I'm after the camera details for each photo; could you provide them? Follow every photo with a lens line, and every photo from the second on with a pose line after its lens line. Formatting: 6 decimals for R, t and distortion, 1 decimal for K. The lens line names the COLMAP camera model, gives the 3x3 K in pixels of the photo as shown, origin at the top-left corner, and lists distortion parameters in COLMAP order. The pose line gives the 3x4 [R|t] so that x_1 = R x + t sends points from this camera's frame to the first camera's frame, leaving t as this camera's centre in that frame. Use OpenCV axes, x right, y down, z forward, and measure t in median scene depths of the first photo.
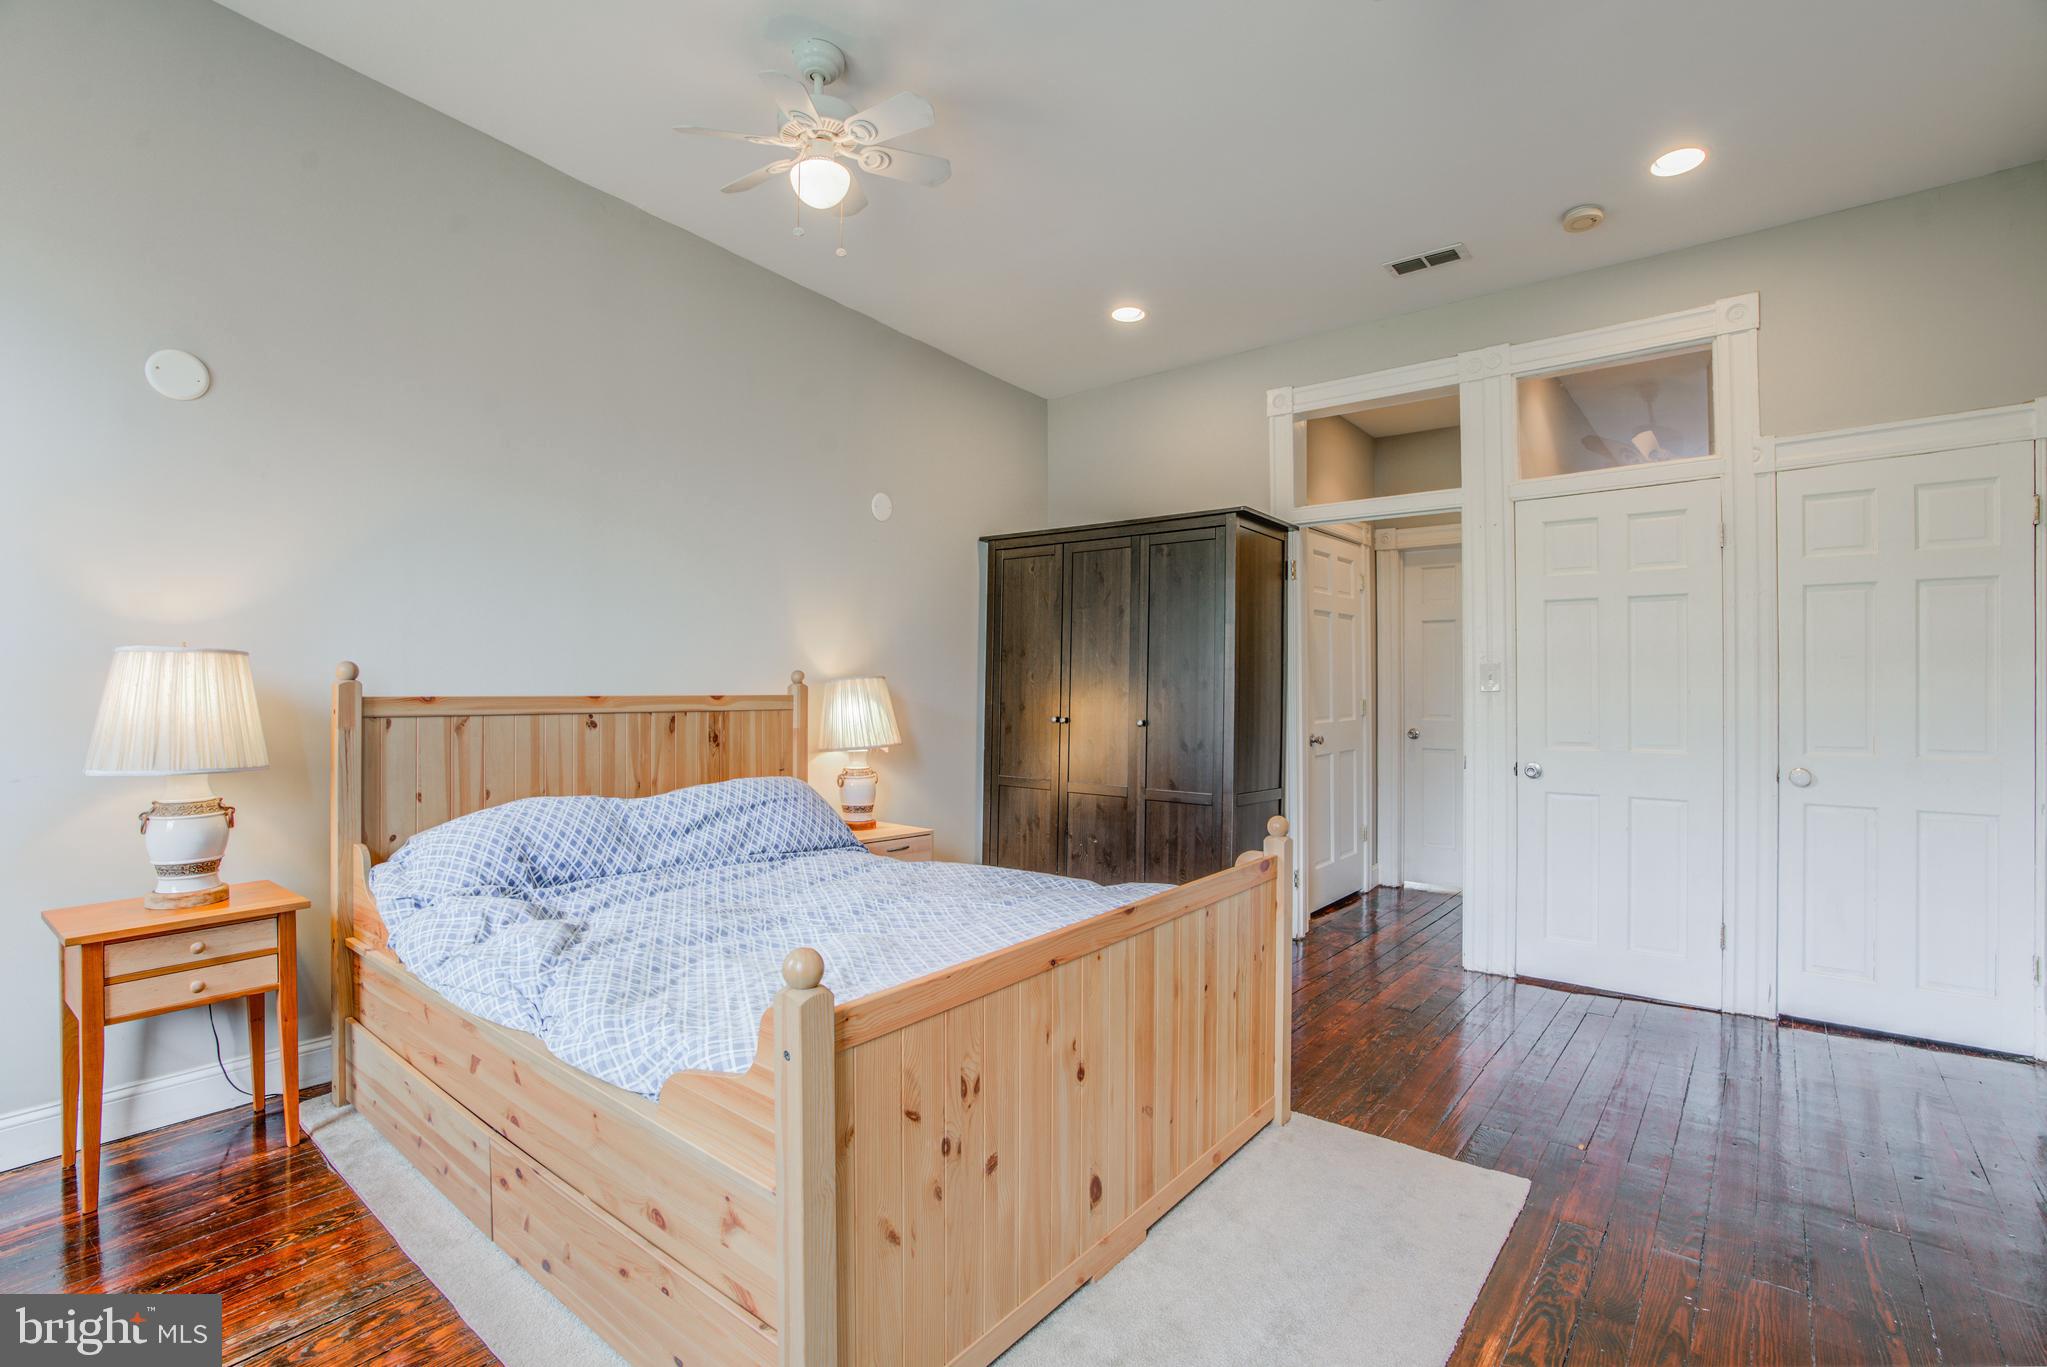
lens RADIAL K [[924.6, 0, 1009.2], [0, 924.6, 684.8], [0, 0, 1]] dist [-0.066254, 0.024241]
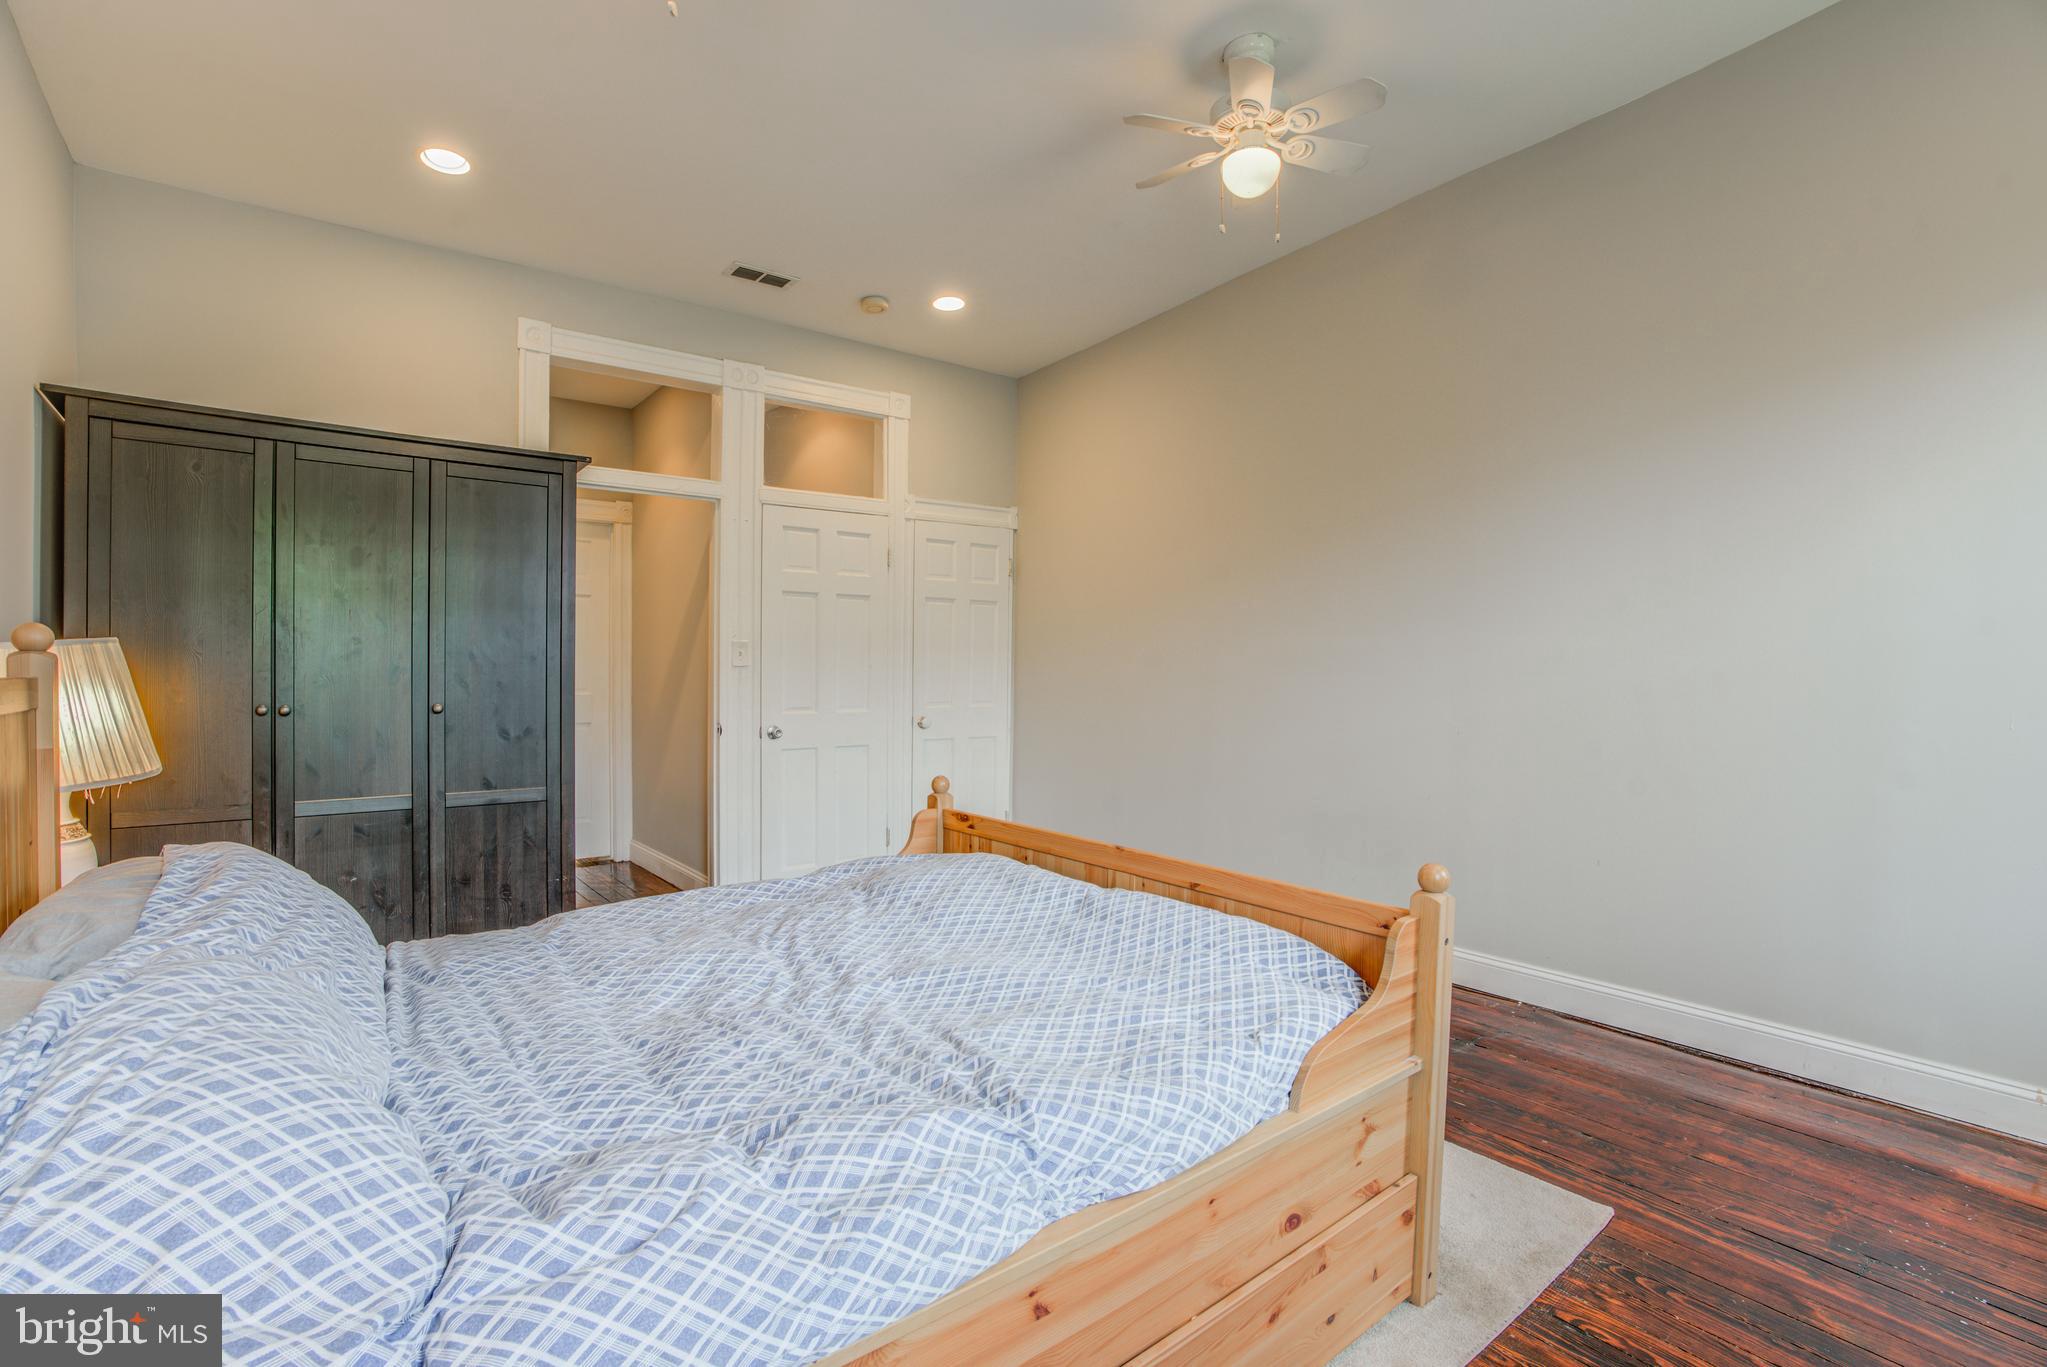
lens RADIAL K [[953.8, 0, 1013.1], [0, 953.8, 685.5], [0, 0, 1]] dist [-0.068936, 0.026181]
pose [[0.217036, -0.017741, 0.976002, -0.533544], [-0.006743, 0.999784, 0.019673, 0.005001], [-0.976140, -0.010851, 0.216869, 0.396345]]
